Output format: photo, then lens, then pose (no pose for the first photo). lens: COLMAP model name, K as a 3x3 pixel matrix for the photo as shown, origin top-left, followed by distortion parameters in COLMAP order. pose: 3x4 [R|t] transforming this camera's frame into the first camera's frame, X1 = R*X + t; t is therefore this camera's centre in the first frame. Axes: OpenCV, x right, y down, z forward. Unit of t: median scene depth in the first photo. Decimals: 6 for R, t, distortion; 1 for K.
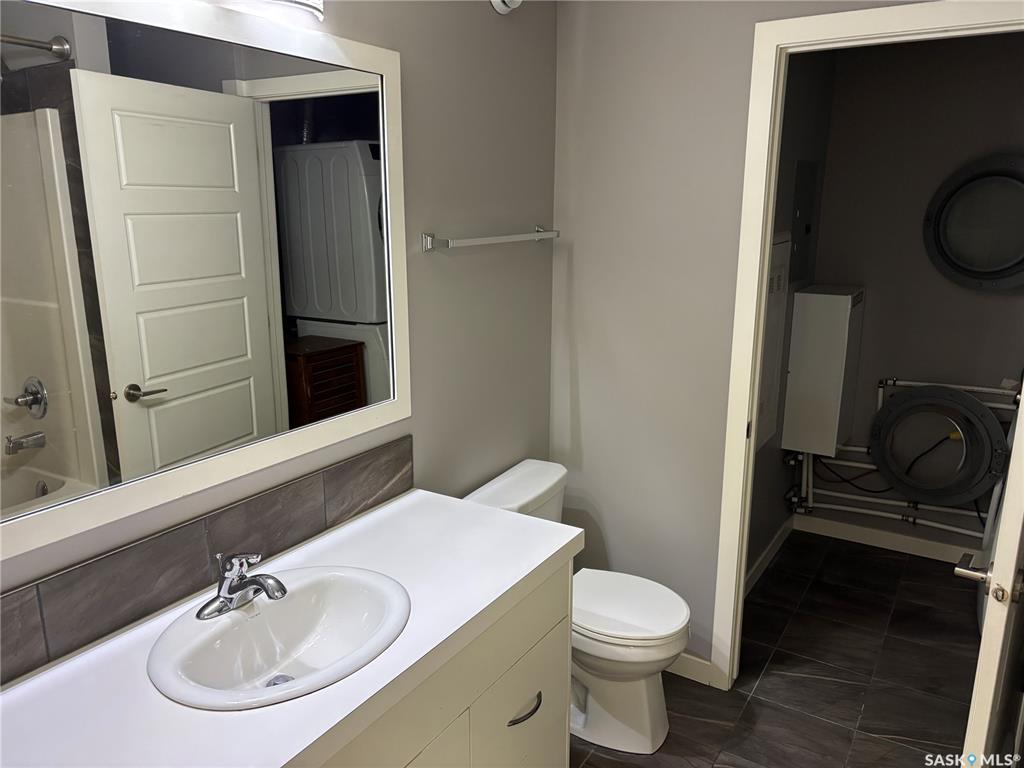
lens RADIAL K [[775.1, 0, 513.7], [0, 775.1, 387.8], [0, 0, 1]] dist [0.051141, -0.049507]
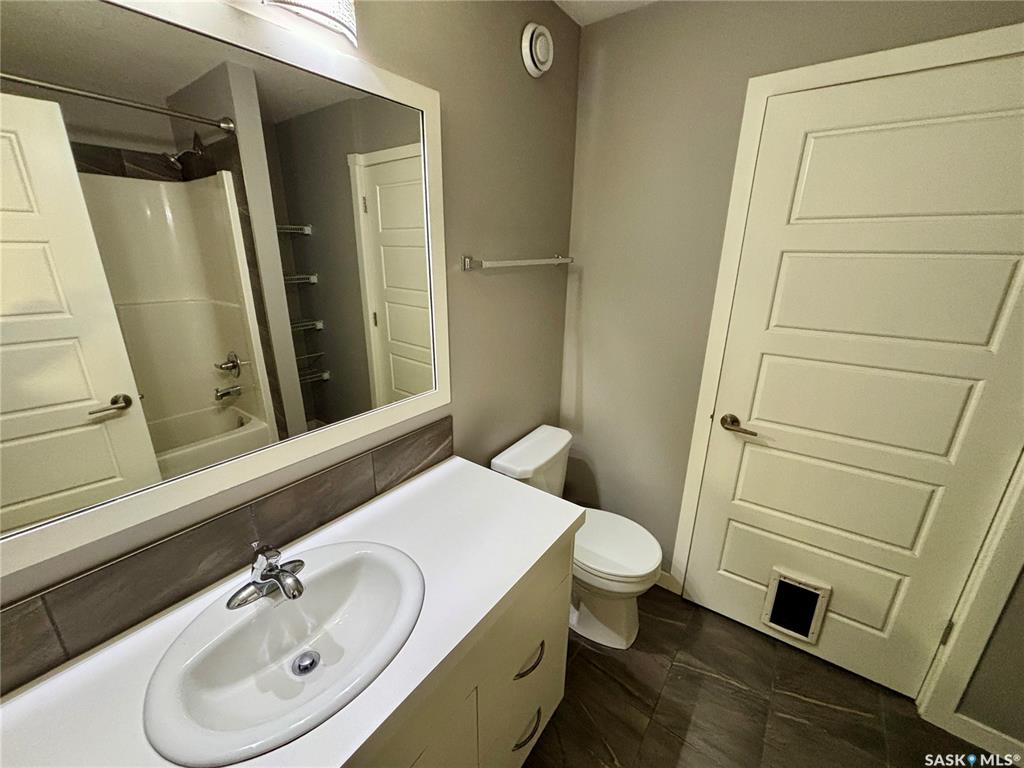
lens RADIAL K [[413.5, 0, 507.7], [0, 413.5, 381.4], [0, 0, 1]] dist [-0.000376, 0.000285]
pose [[0.995944, 0.035450, -0.082692, 0.015659], [-0.029214, 0.996723, 0.075436, -0.051433], [0.085095, -0.072714, 0.993716, 0.337844]]
